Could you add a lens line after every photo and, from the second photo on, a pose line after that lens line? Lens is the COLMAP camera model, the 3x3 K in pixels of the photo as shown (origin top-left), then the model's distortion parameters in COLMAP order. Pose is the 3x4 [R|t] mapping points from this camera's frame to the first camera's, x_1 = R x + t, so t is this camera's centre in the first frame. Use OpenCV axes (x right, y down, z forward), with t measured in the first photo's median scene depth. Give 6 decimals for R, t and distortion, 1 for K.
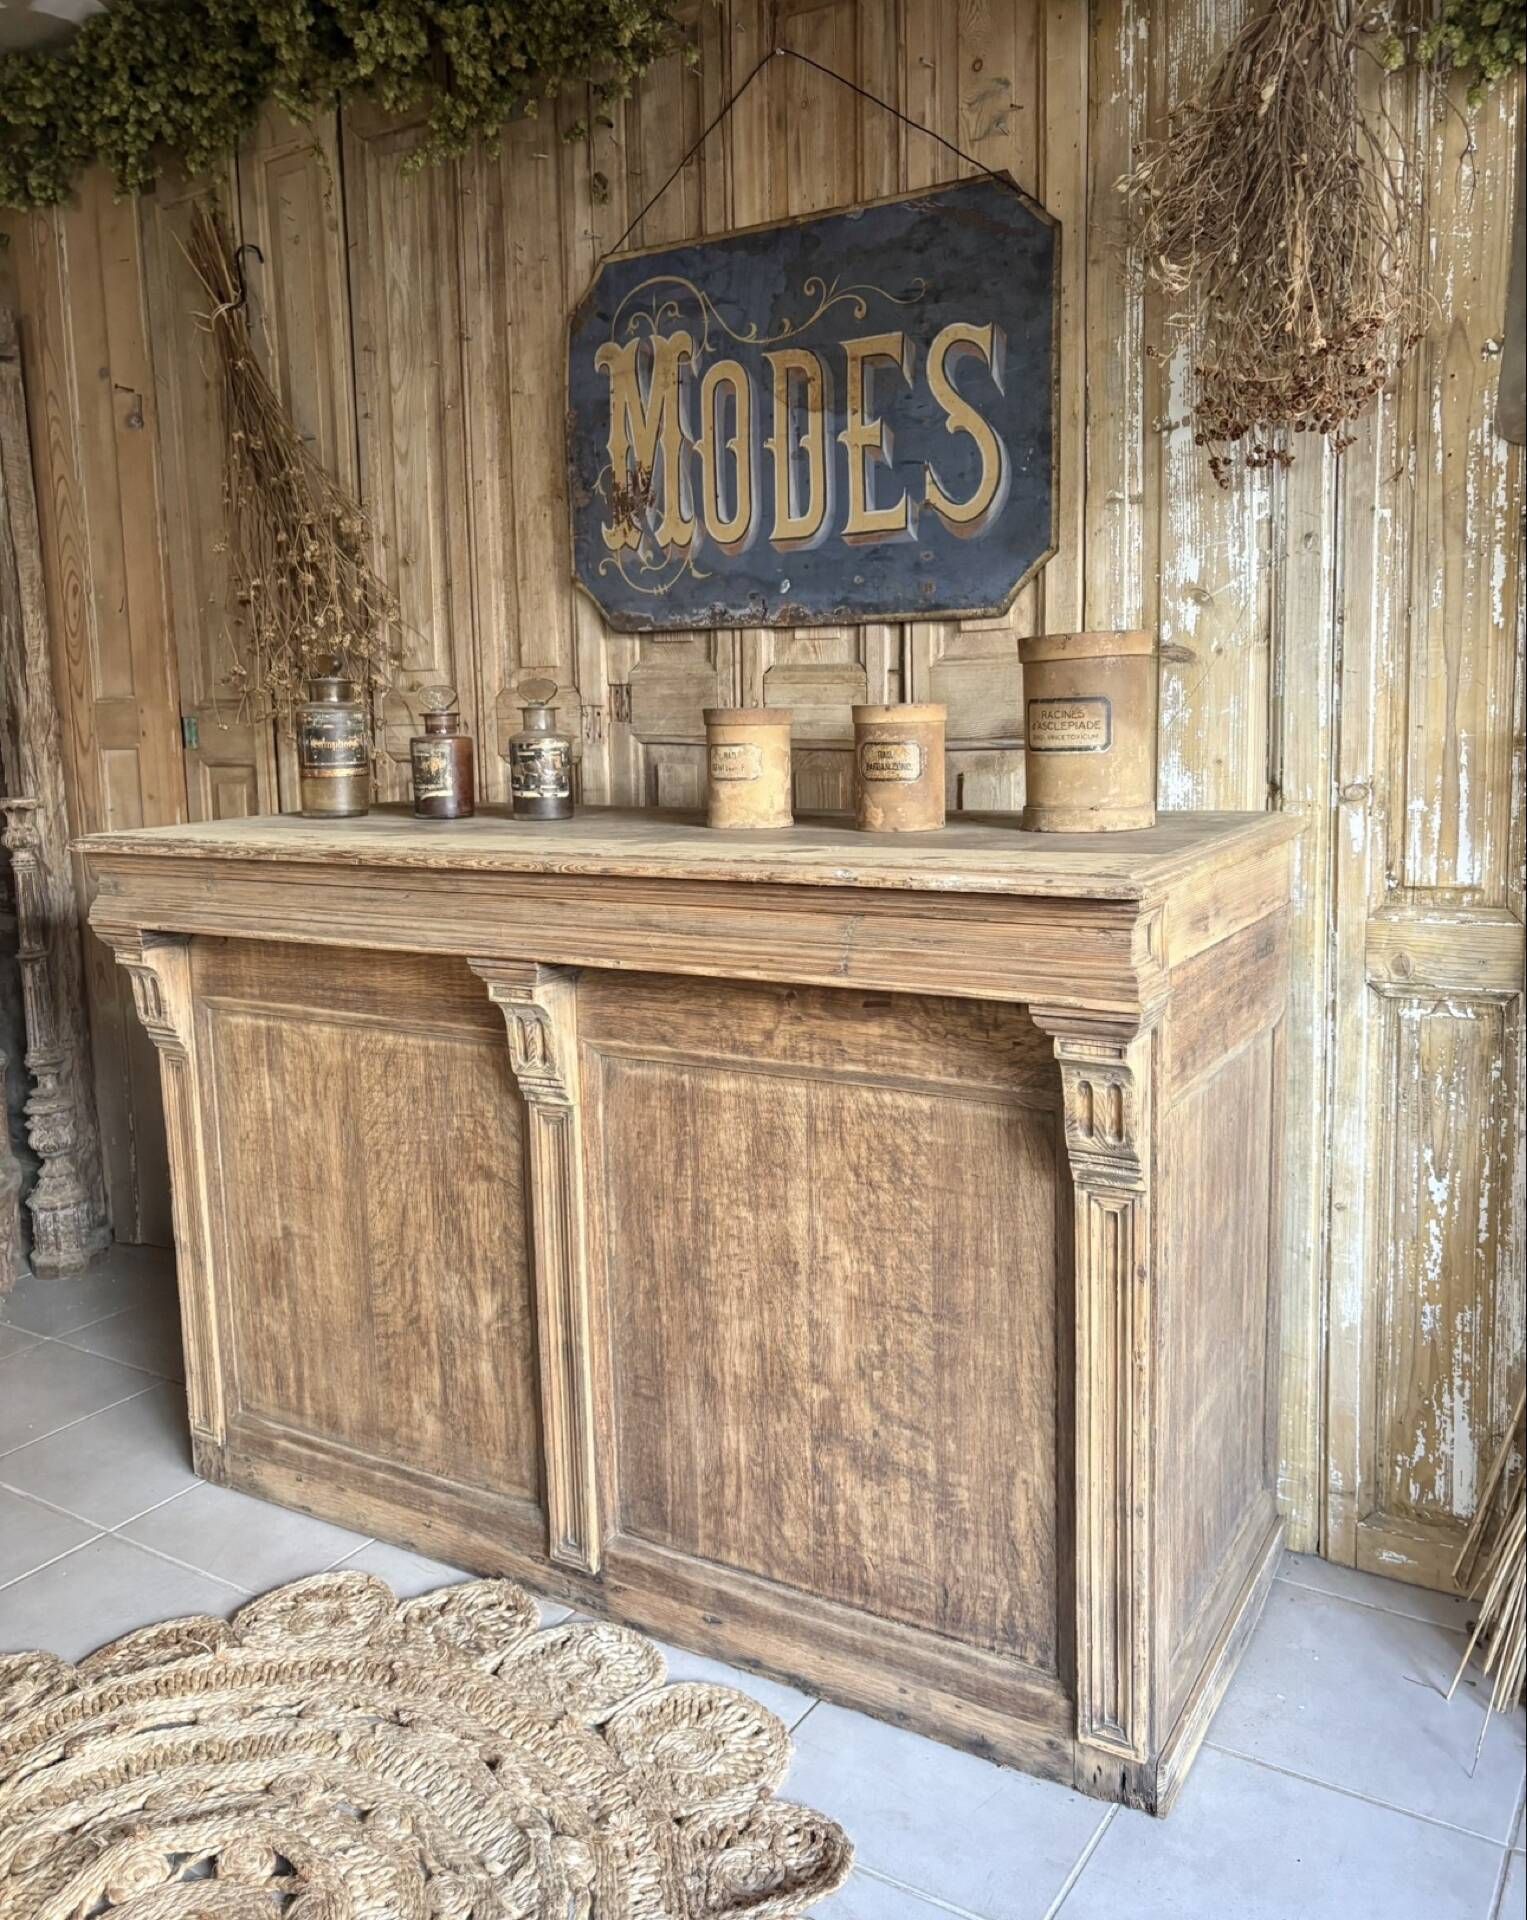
lens RADIAL K [[1545.2, 0, 758.2], [0, 1545.2, 903.1], [0, 0, 1]] dist [0.033462, -0.019132]
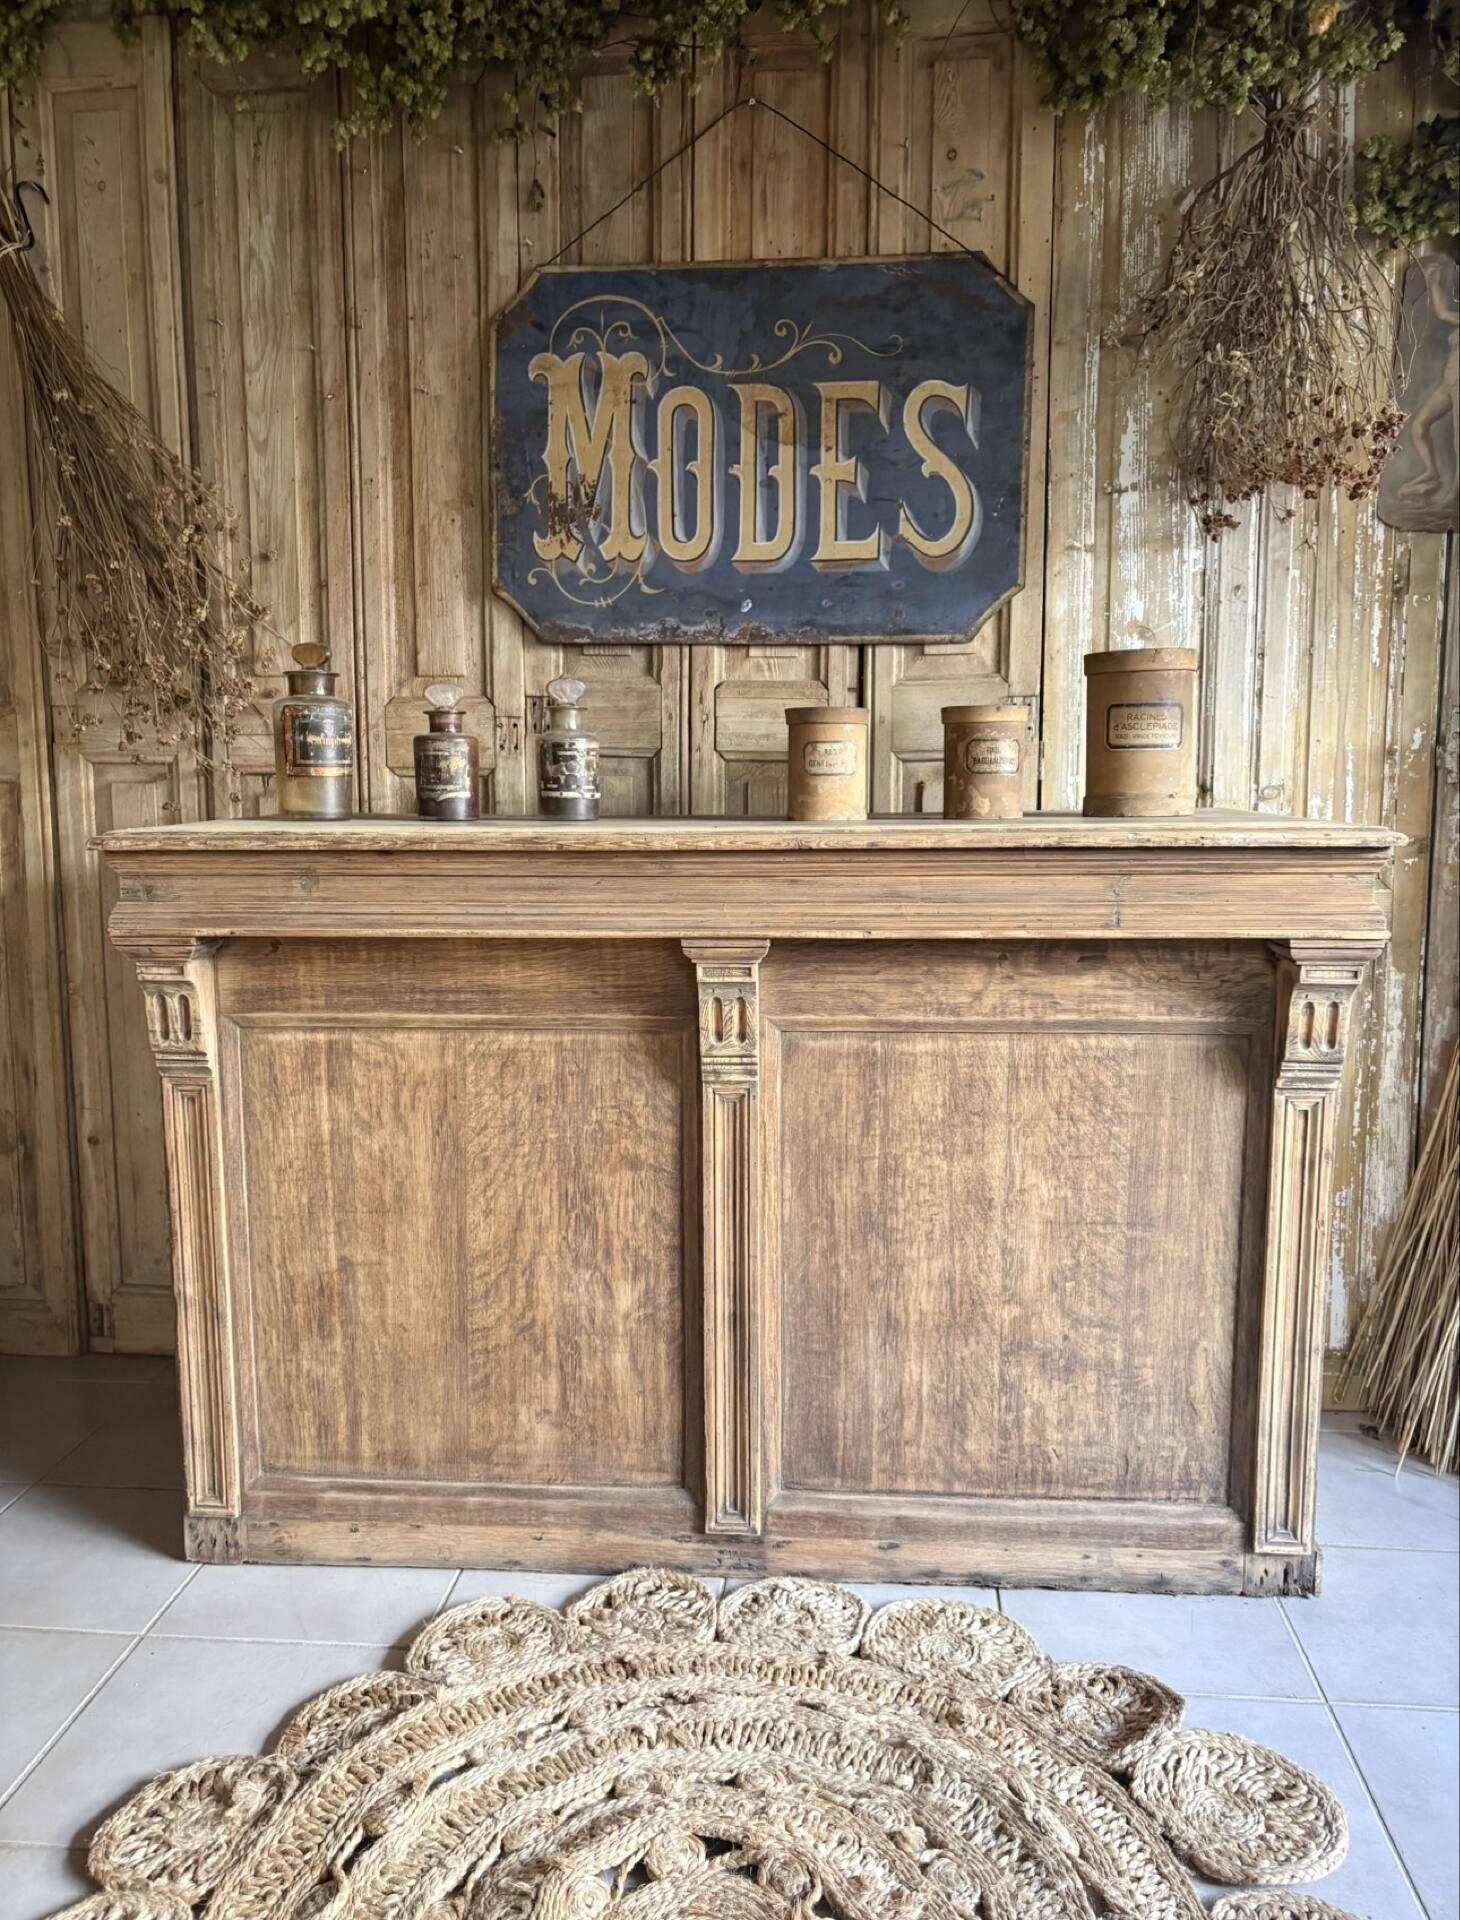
lens RADIAL K [[1471.7, 0, 723.4], [0, 1471.7, 975.8], [0, 0, 1]] dist [0.045784, -0.052962]
pose [[0.888283, -0.041656, 0.457404, -0.512751], [0.042573, 0.999059, 0.008308, 0.044299], [-0.457320, 0.012093, 0.889220, 0.114127]]
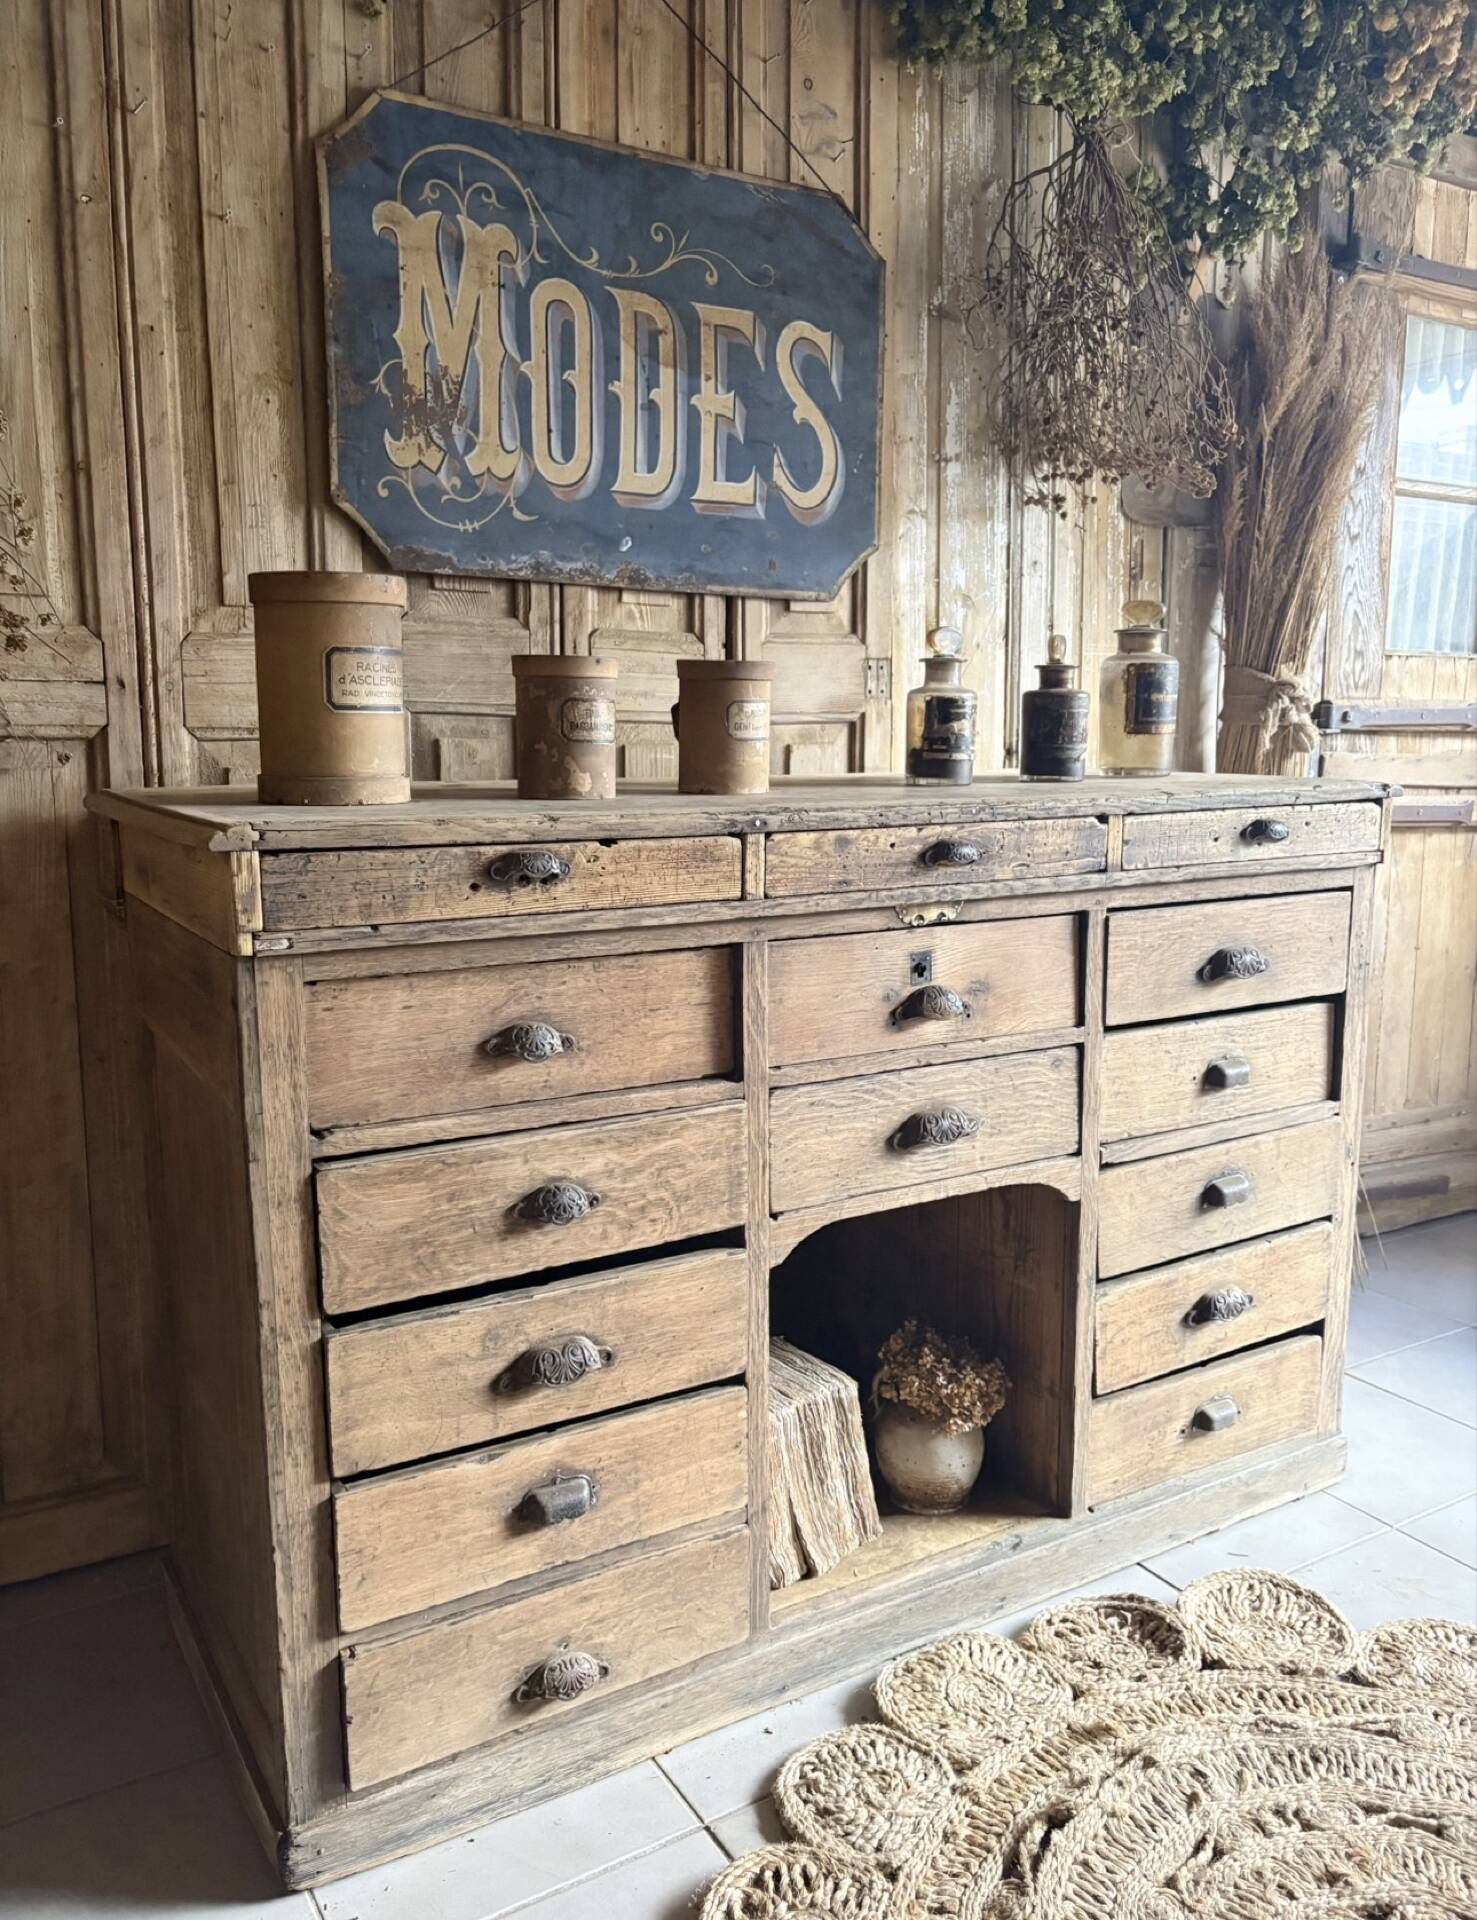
lens RADIAL K [[1487.8, 0, 733.9], [0, 1487.8, 960.7], [0, 0, 1]] dist [0.039124, -0.035568]
pose [[0.435835, -0.113844, 0.892798, -0.857253], [0.111391, 0.991164, 0.072009, -0.013763], [-0.893107, 0.068066, 0.444665, 0.603112]]
